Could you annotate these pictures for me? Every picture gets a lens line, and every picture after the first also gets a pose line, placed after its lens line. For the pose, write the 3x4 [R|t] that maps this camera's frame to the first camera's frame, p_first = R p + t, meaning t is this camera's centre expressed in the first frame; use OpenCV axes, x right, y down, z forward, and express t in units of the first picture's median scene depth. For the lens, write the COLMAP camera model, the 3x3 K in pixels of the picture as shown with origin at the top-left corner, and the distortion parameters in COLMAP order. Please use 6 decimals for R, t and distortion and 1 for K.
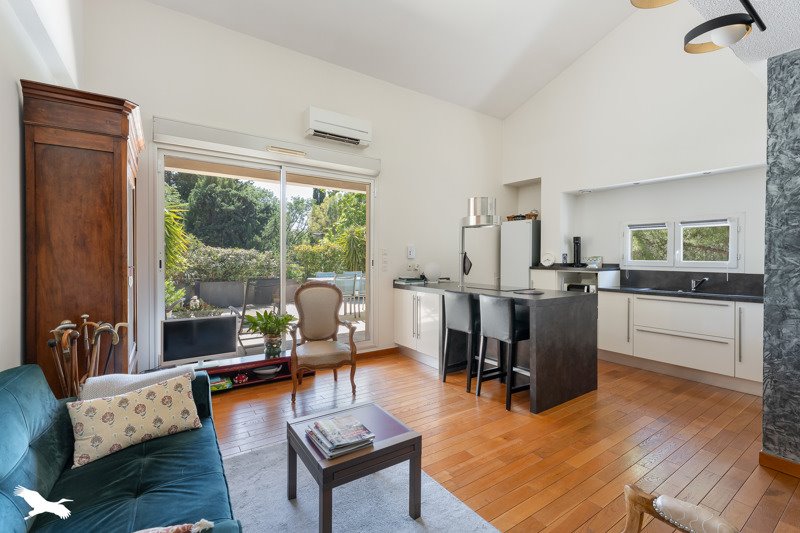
lens RADIAL K [[363.0, 0, 398.6], [0, 363.0, 265.8], [0, 0, 1]] dist [0.002125, 0.000463]
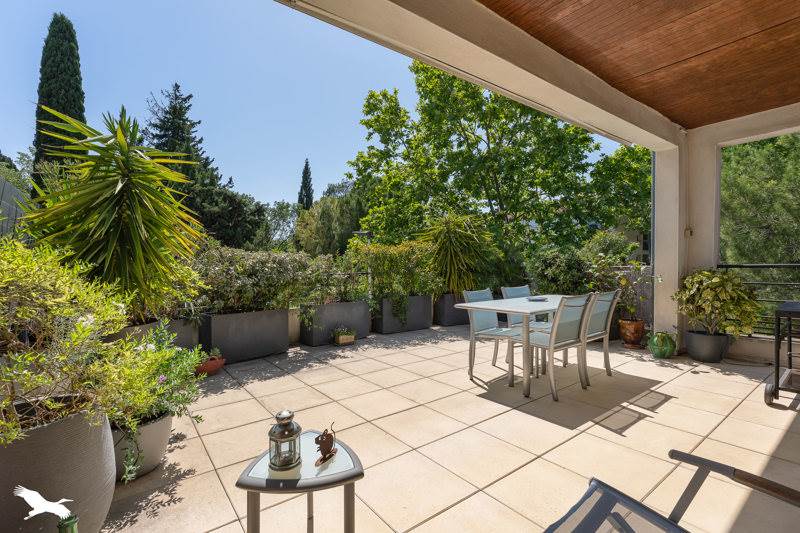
lens RADIAL K [[363.0, 0, 403.7], [0, 363.0, 269.3], [0, 0, 1]] dist [0.002125, 0.000463]
pose [[0.996653, -0.027837, 0.076869, -0.260415], [0.028800, 0.999520, -0.011447, -0.006559], [-0.076513, 0.013623, 0.996975, 0.383927]]
